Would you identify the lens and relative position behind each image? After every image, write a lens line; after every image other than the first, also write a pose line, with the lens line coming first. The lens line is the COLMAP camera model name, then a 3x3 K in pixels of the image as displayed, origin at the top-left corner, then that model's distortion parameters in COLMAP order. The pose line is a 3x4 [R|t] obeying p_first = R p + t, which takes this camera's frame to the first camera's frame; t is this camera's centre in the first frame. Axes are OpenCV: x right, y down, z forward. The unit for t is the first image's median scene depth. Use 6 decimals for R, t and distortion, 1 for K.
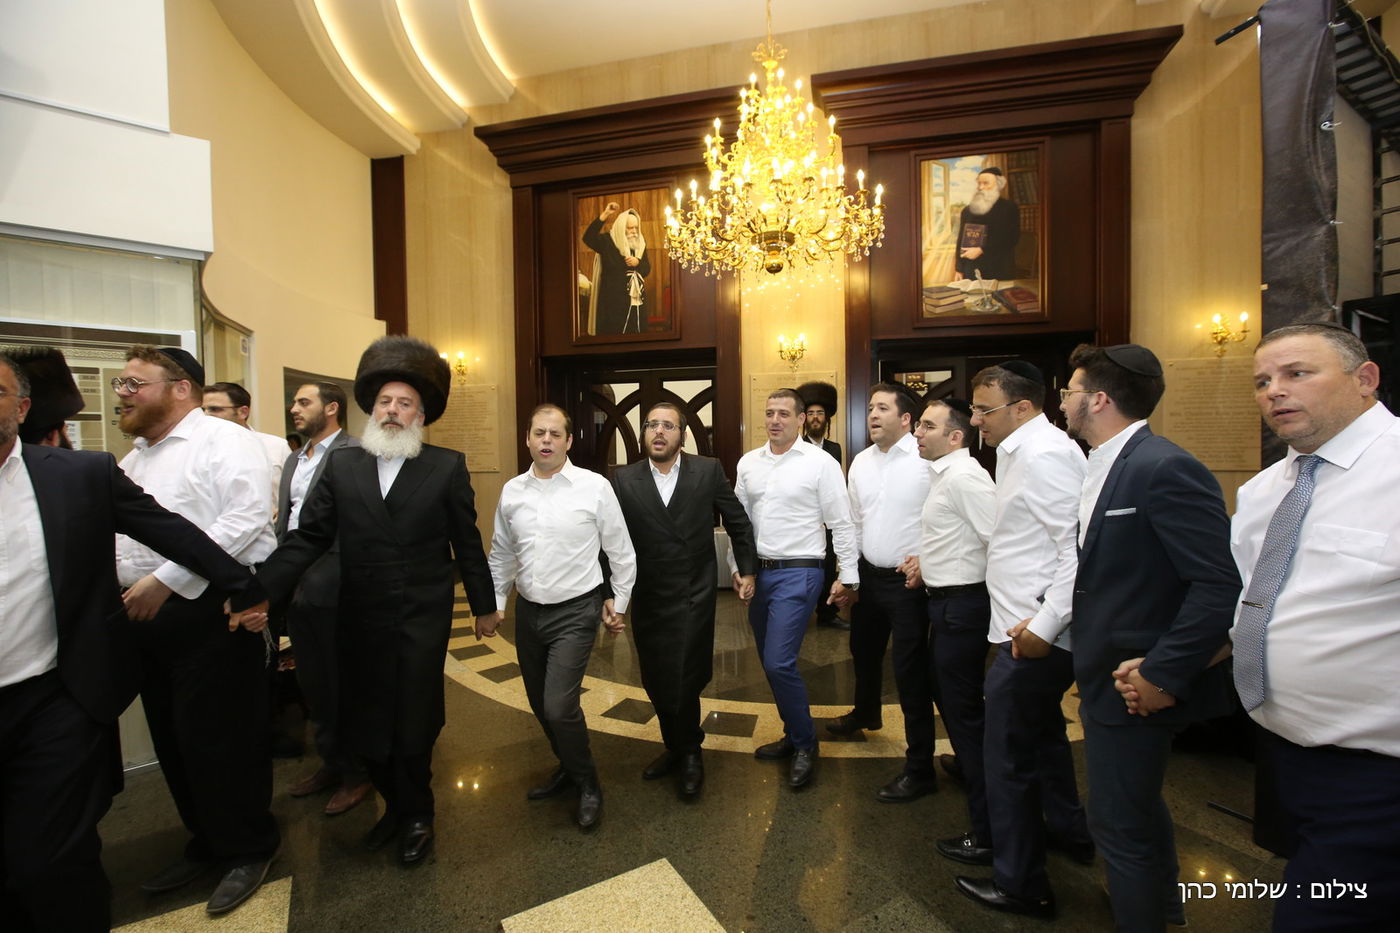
lens RADIAL K [[633.9, 0, 706.5], [0, 633.9, 458.8], [0, 0, 1]] dist [-0.041537, 0.011790]
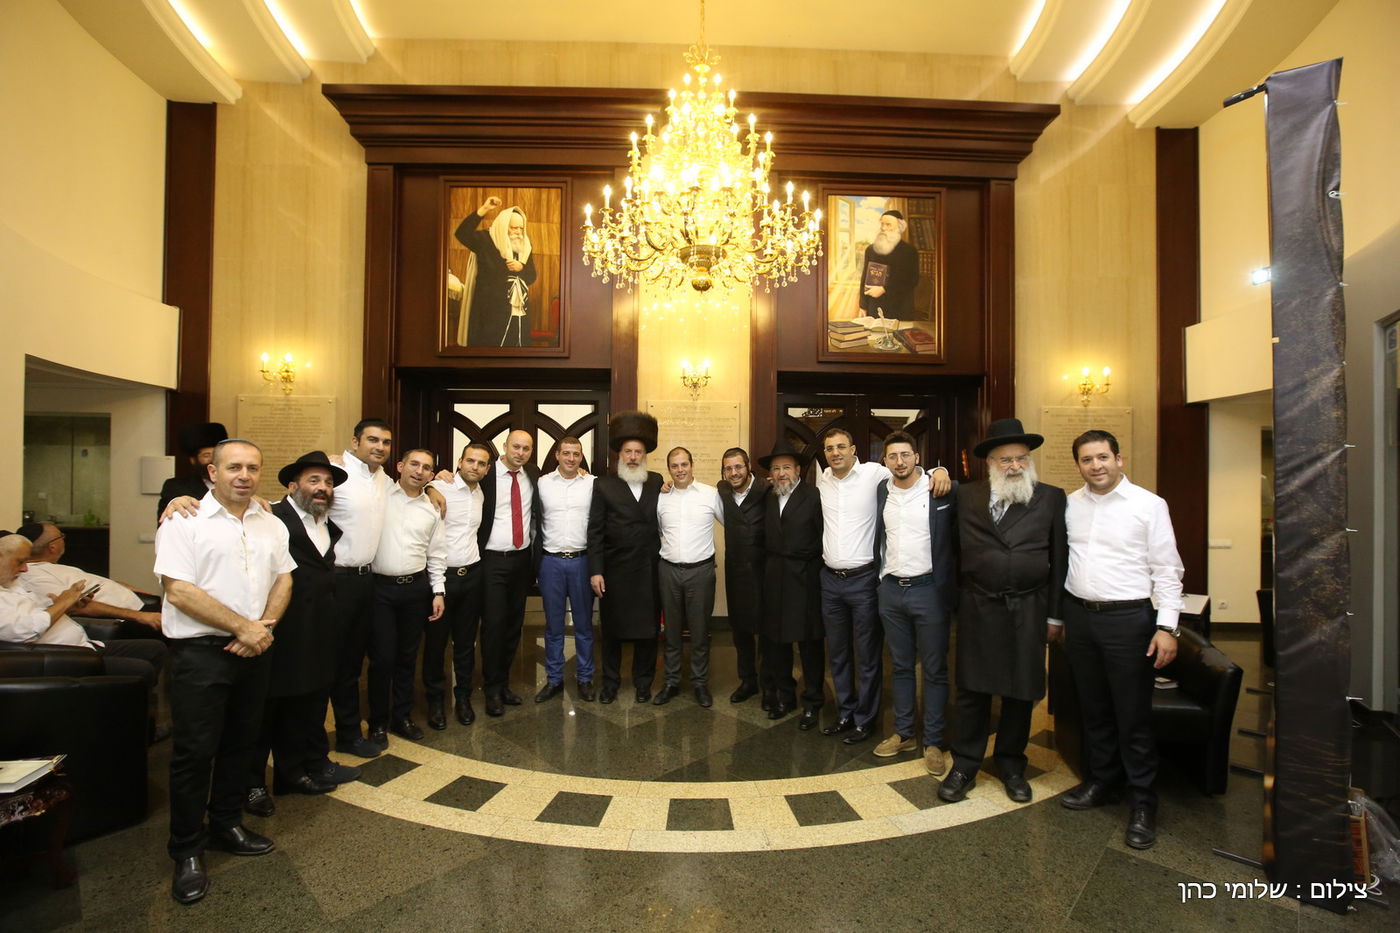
lens RADIAL K [[652.1, 0, 708.0], [0, 652.1, 461.4], [0, 0, 1]] dist [-0.043942, 0.014884]
pose [[0.962379, 0.027142, 0.270350, -0.107225], [-0.014933, 0.998778, -0.047115, -0.003218], [-0.271298, 0.041305, 0.961609, 0.084502]]
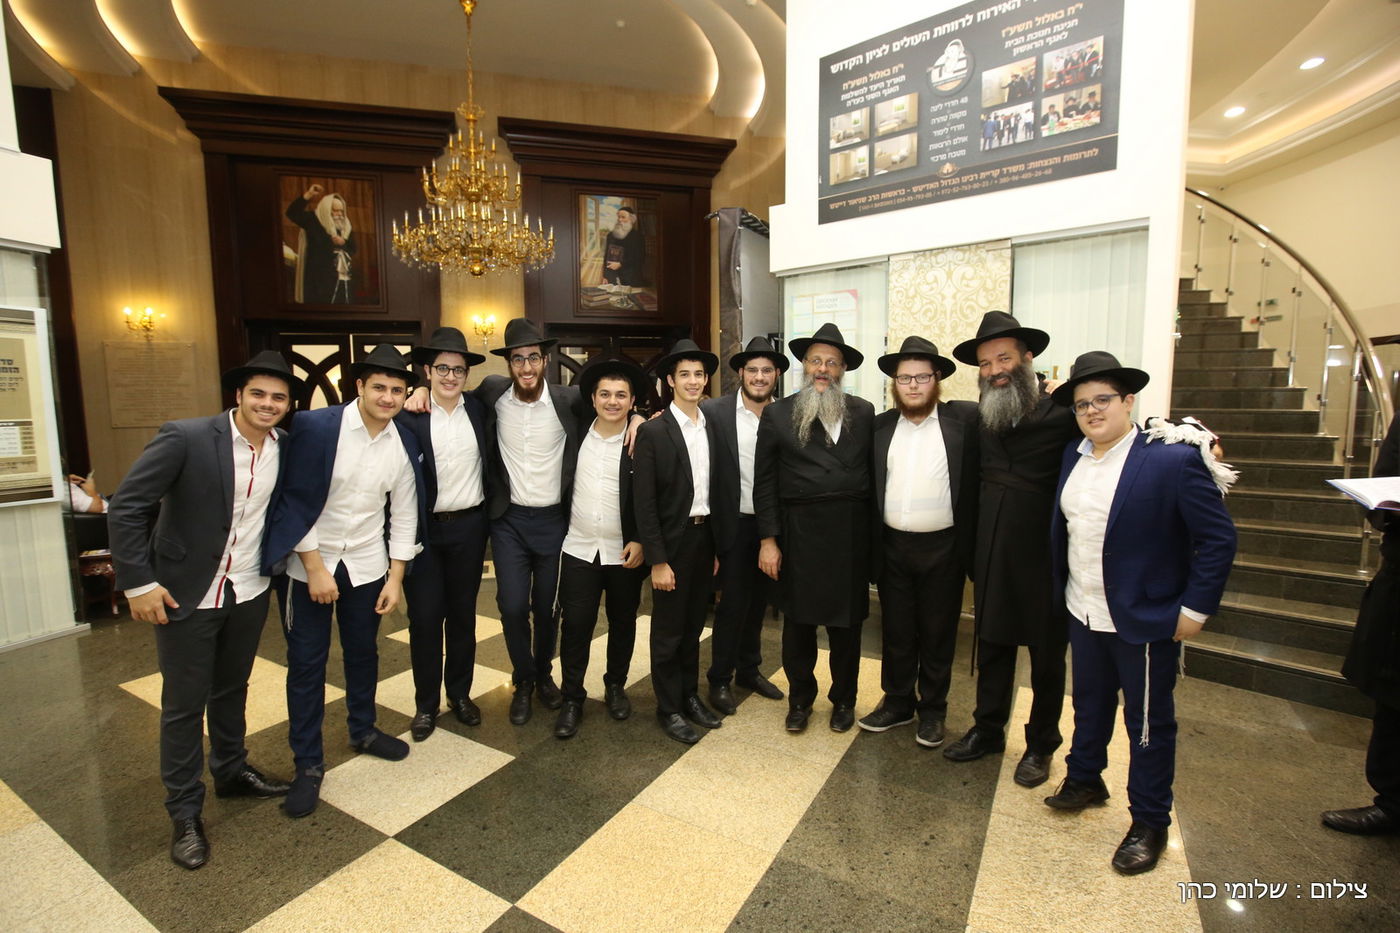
lens RADIAL K [[652.1, 0, 702.2], [0, 652.1, 460.8], [0, 0, 1]] dist [-0.043942, 0.014884]
pose [[0.872676, -0.040854, 0.486588, -0.139928], [0.008453, 0.997608, 0.068600, 0.015893], [-0.488227, -0.055752, 0.870934, -0.411458]]
